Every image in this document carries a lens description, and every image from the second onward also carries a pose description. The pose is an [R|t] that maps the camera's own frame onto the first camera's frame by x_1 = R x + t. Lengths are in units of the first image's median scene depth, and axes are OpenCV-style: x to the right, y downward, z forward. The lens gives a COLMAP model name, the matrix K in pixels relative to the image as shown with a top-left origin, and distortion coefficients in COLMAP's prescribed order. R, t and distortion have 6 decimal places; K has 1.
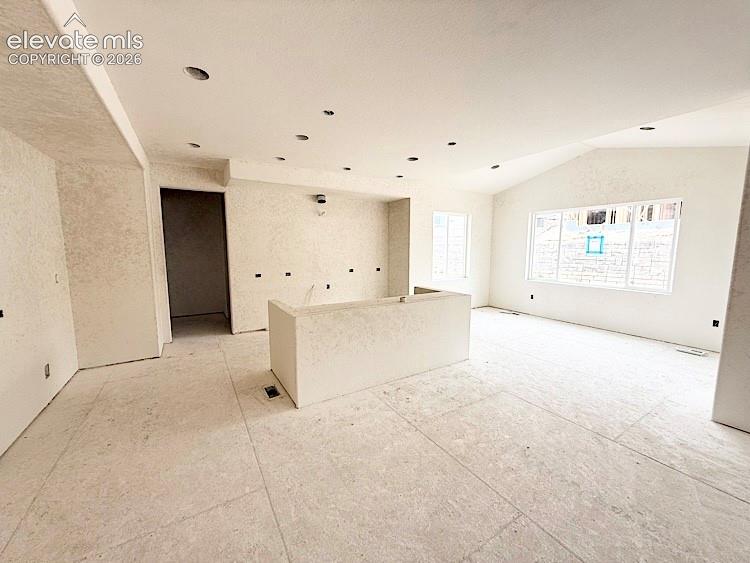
lens RADIAL K [[297.3, 0, 372.0], [0, 297.3, 280.2], [0, 0, 1]] dist [-0.000645, -0.000259]
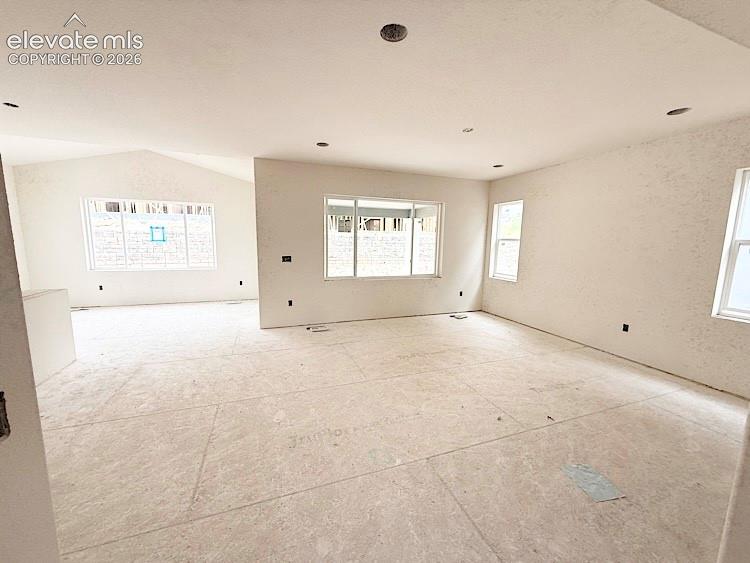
lens RADIAL K [[297.3, 0, 371.9], [0, 297.3, 282.0], [0, 0, 1]] dist [-0.000645, -0.000259]
pose [[0.202568, -0.137061, 0.969629, -0.383409], [0.094324, 0.988284, 0.119993, 0.010521], [-0.974715, 0.067153, 0.213123, -0.091142]]
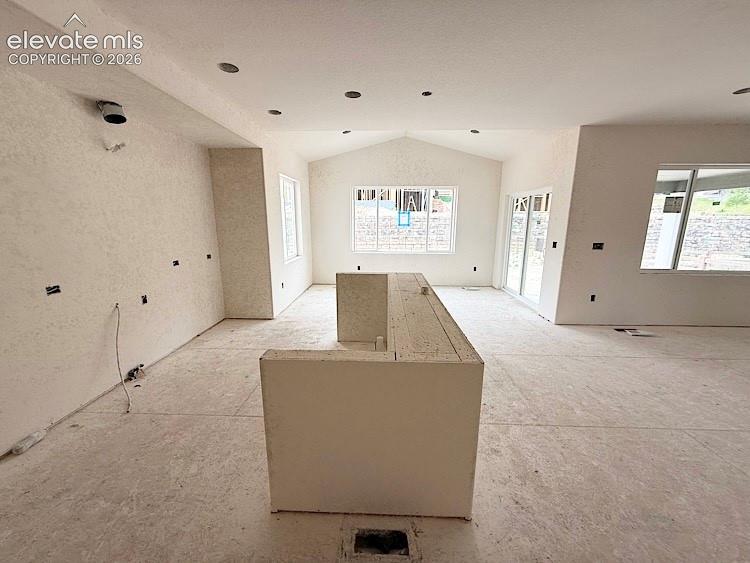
lens RADIAL K [[297.3, 0, 370.3], [0, 297.3, 281.0], [0, 0, 1]] dist [-0.000645, -0.000259]
pose [[0.557040, -0.164880, 0.813954, -0.582211], [0.091648, 0.986312, 0.137074, -0.075684], [-0.825414, -0.001759, 0.564526, 0.677139]]
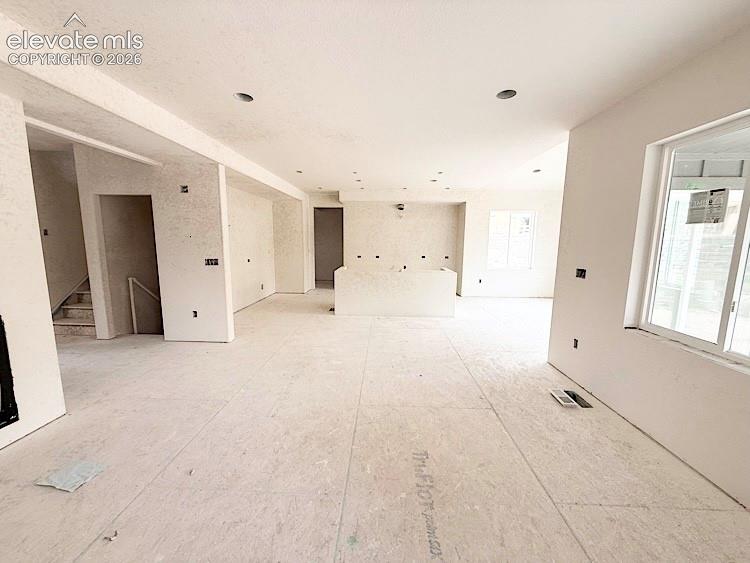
lens RADIAL K [[297.3, 0, 370.9], [0, 297.3, 280.4], [0, 0, 1]] dist [-0.000645, -0.000259]
pose [[0.827282, 0.083776, -0.555505, 0.893356], [-0.073905, 0.996454, 0.040214, 0.065665], [0.556904, 0.007786, 0.830540, -0.491938]]
